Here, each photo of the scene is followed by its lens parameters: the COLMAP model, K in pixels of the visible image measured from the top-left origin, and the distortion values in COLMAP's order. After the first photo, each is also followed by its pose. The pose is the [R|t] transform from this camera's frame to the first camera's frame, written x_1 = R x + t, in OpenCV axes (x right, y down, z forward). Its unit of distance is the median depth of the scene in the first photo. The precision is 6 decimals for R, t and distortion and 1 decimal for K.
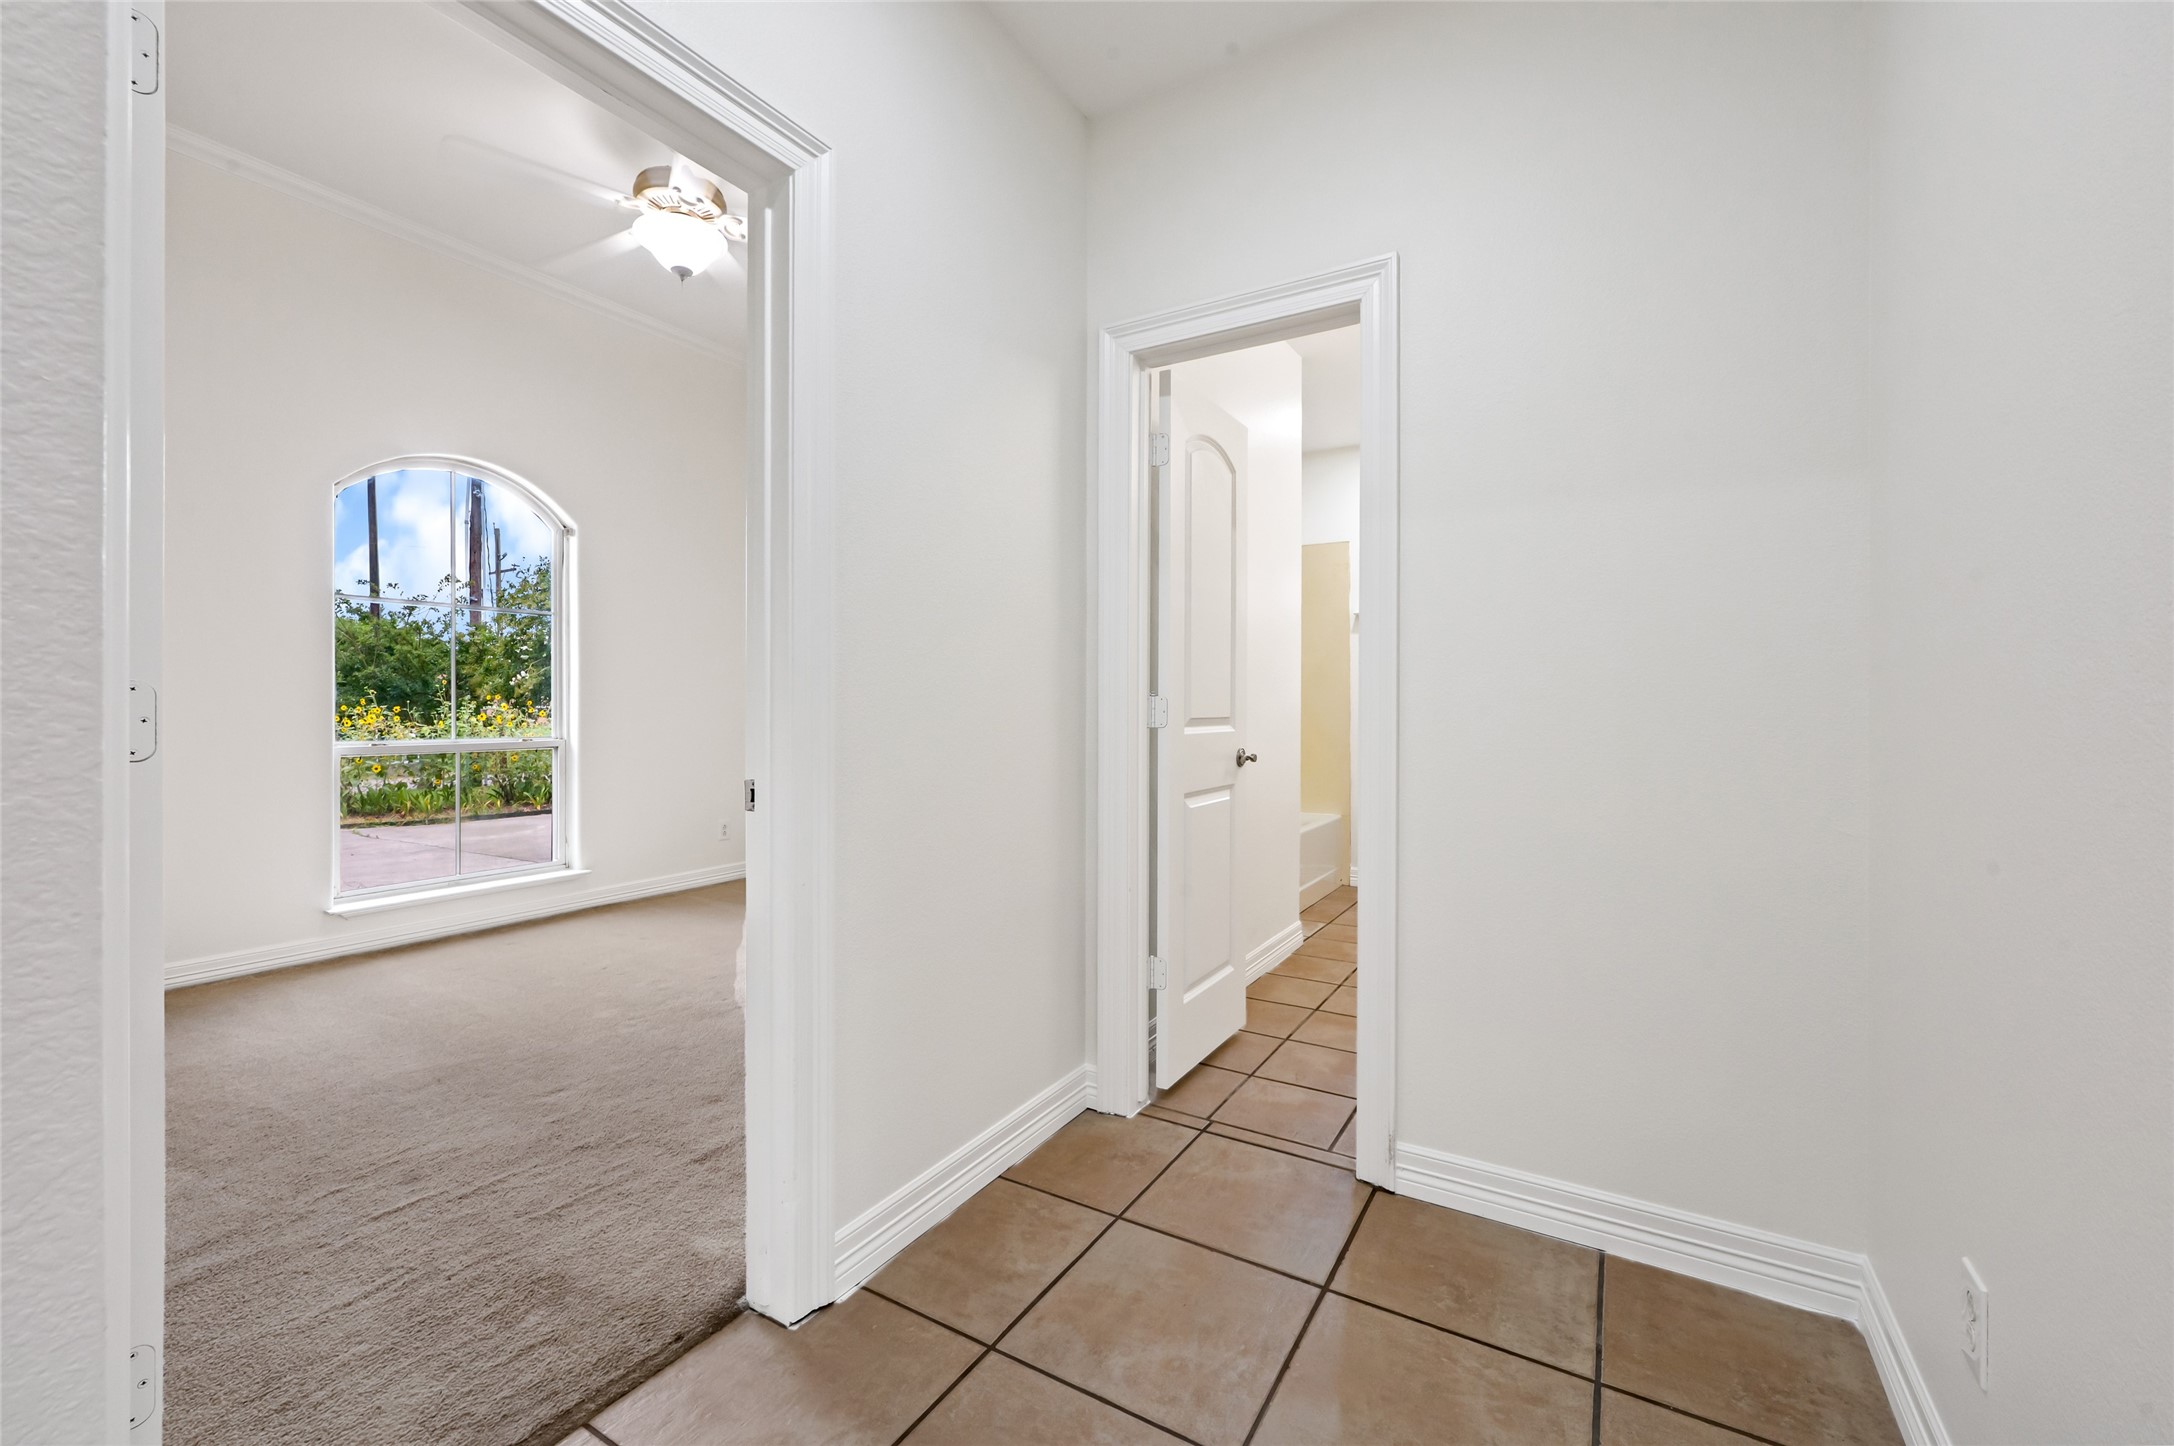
lens RADIAL K [[876.8, 0, 1091.9], [0, 876.8, 703.8], [0, 0, 1]] dist [-0.001824, -0.000275]
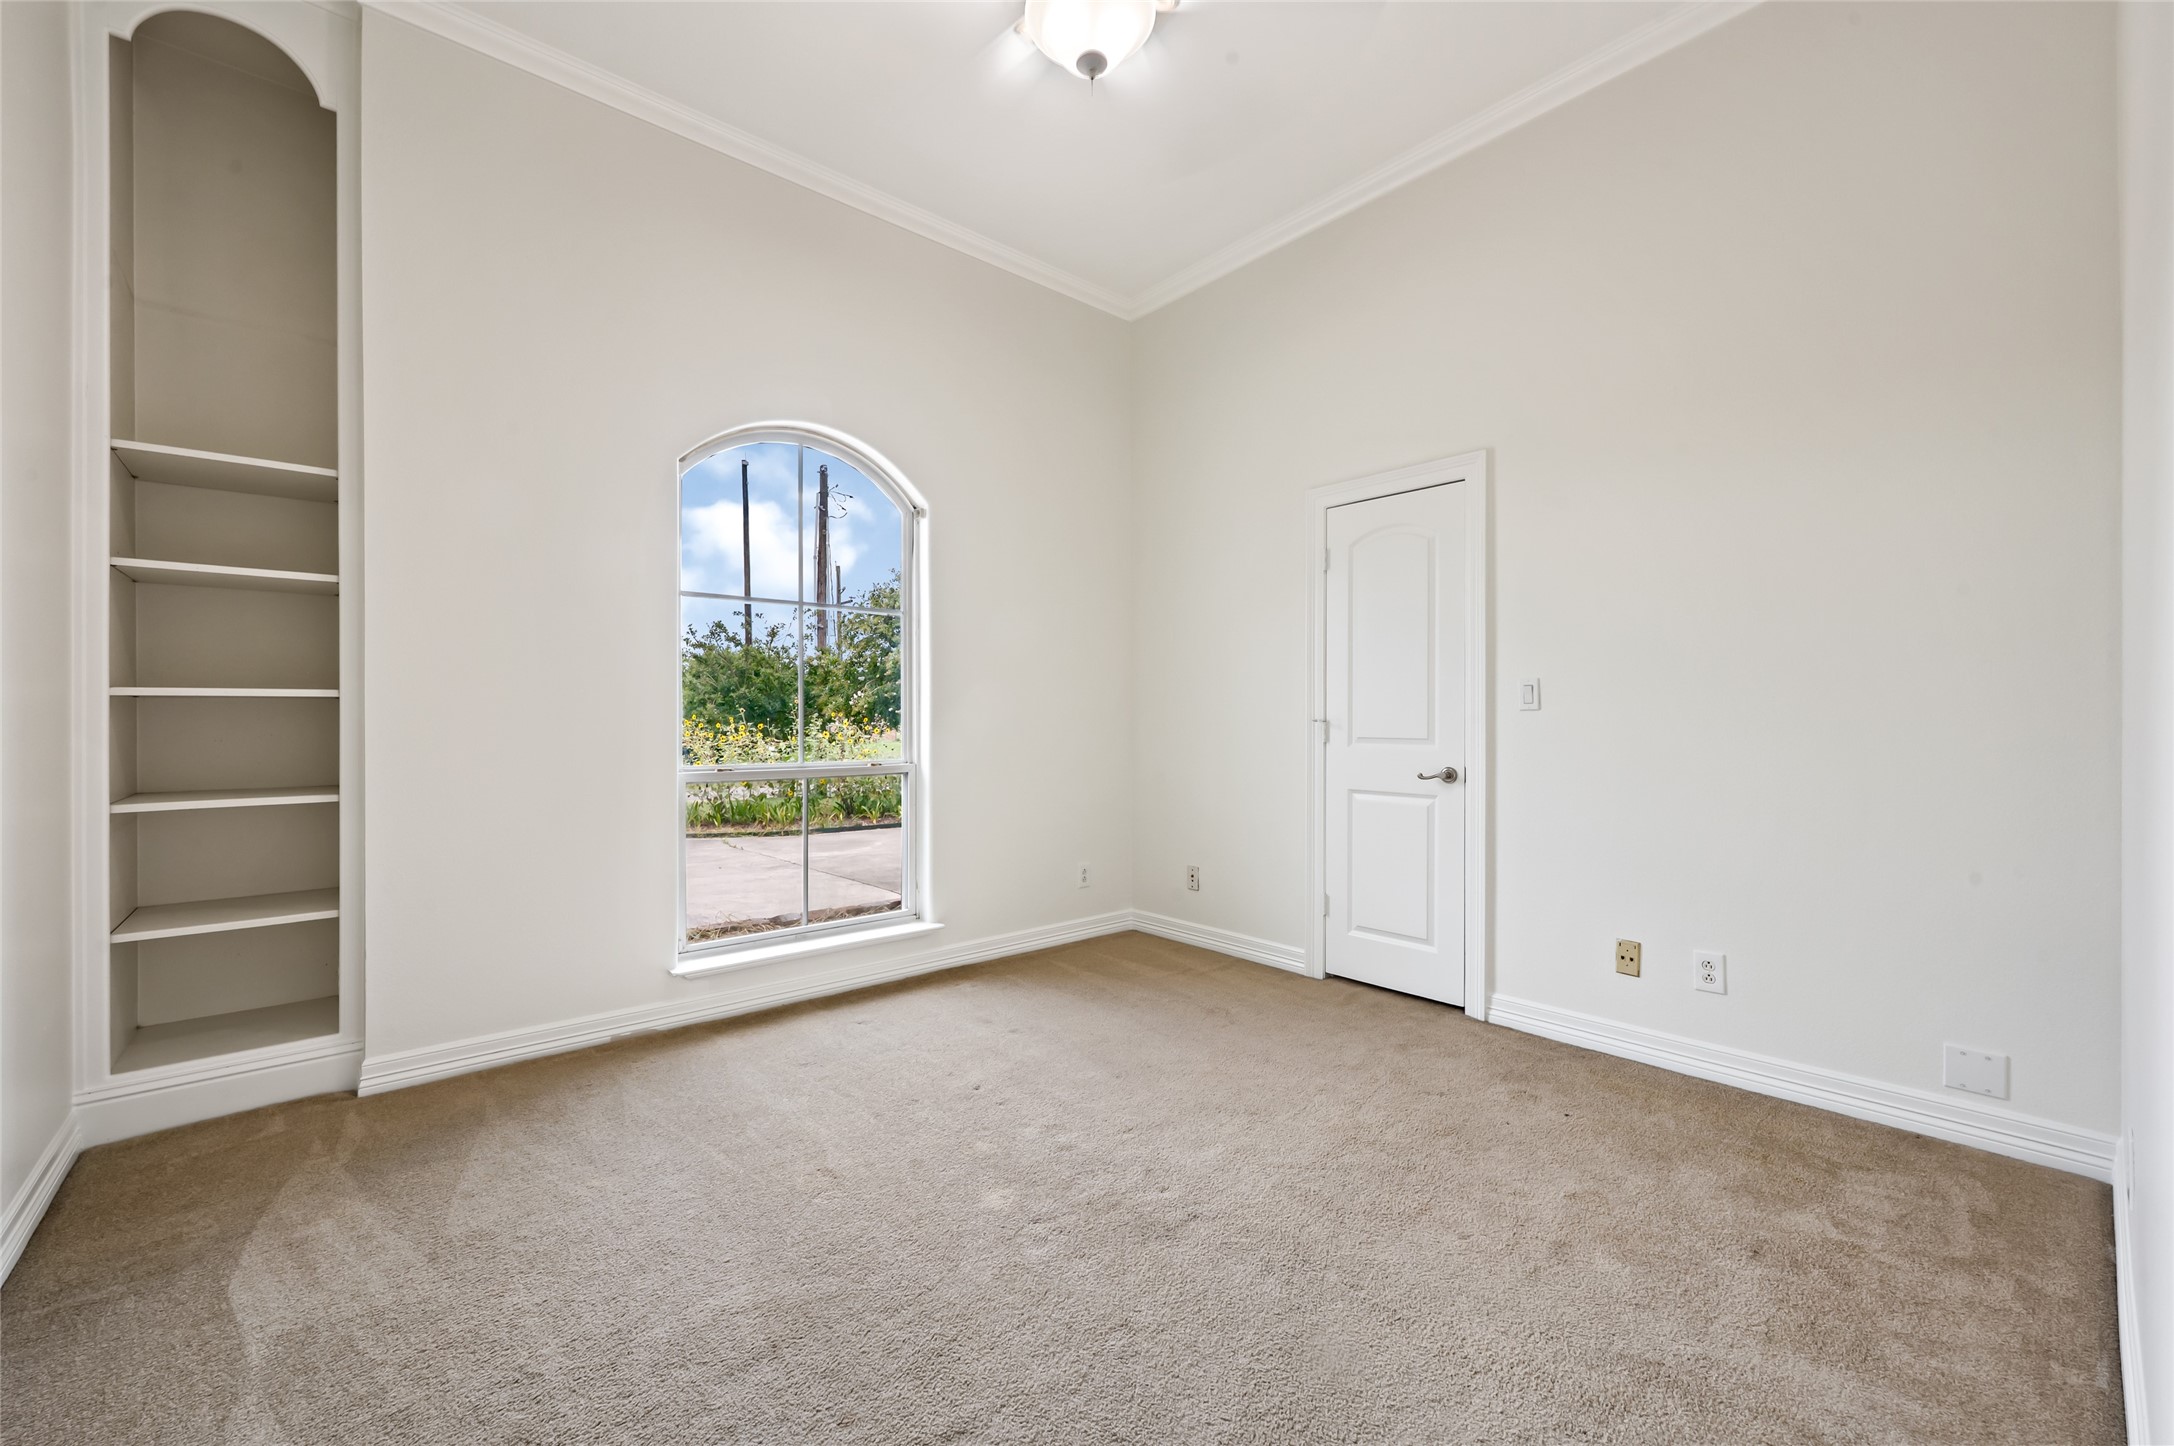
lens RADIAL K [[876.8, 0, 1088.1], [0, 876.8, 727.7], [0, 0, 1]] dist [-0.001824, -0.000275]
pose [[0.949810, 0.002967, -0.312813, -0.069356], [-0.000678, 0.999972, 0.007426, -0.000101], [0.312826, -0.006841, 0.949786, 0.097805]]
